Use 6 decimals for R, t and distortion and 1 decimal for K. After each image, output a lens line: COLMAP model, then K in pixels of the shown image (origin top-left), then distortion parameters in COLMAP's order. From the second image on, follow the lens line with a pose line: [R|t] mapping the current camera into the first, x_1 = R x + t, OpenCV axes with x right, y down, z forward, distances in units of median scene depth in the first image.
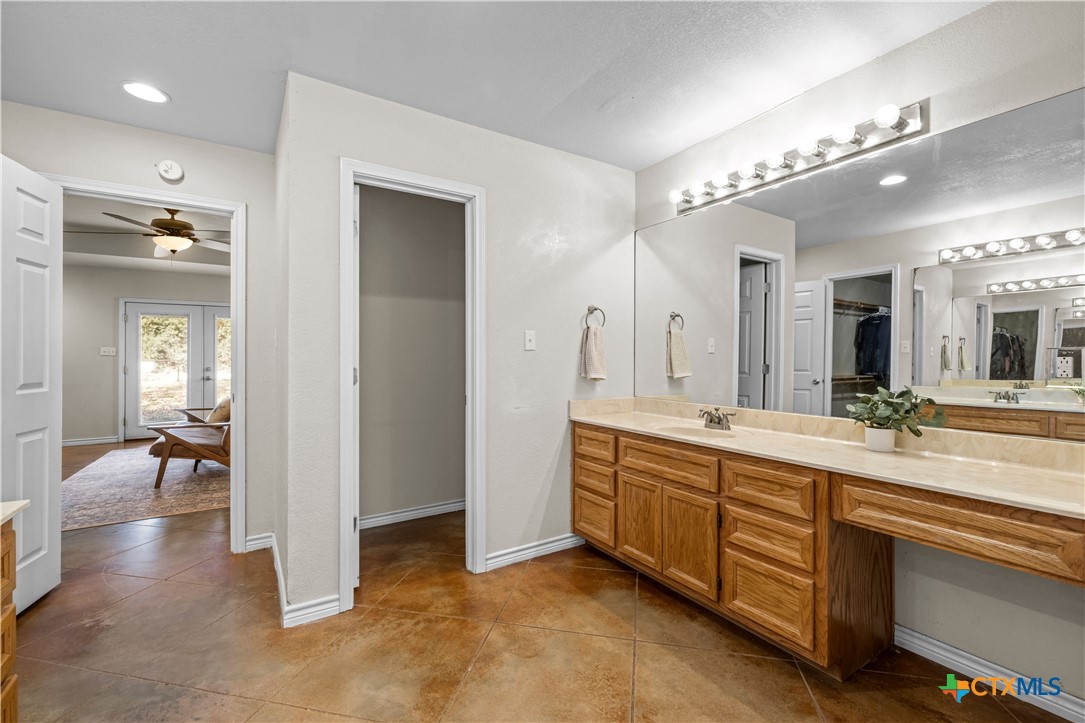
lens RADIAL K [[455.1, 0, 537.3], [0, 455.1, 351.2], [0, 0, 1]] dist [-0.001097, 0.000288]
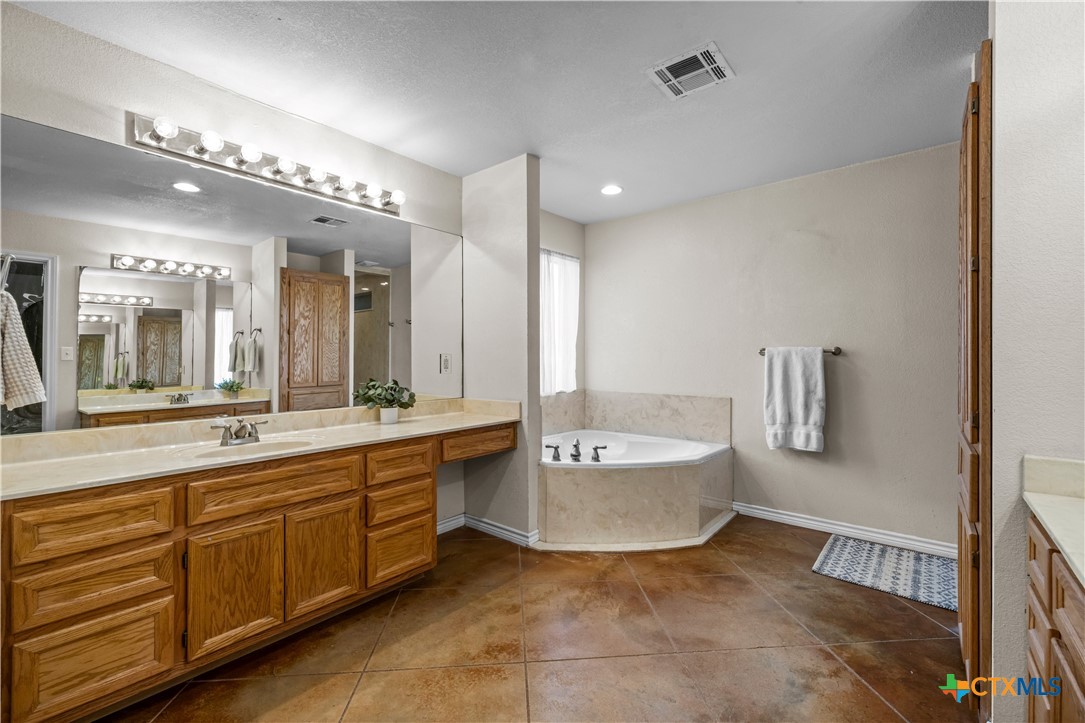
lens RADIAL K [[455.1, 0, 543.8], [0, 455.1, 363.4], [0, 0, 1]] dist [-0.001097, 0.000288]
pose [[-0.294268, -0.001955, 0.955721, -0.662516], [-0.003198, 0.999994, 0.001061, 0.020439], [-0.955718, -0.002744, -0.294272, 0.818839]]
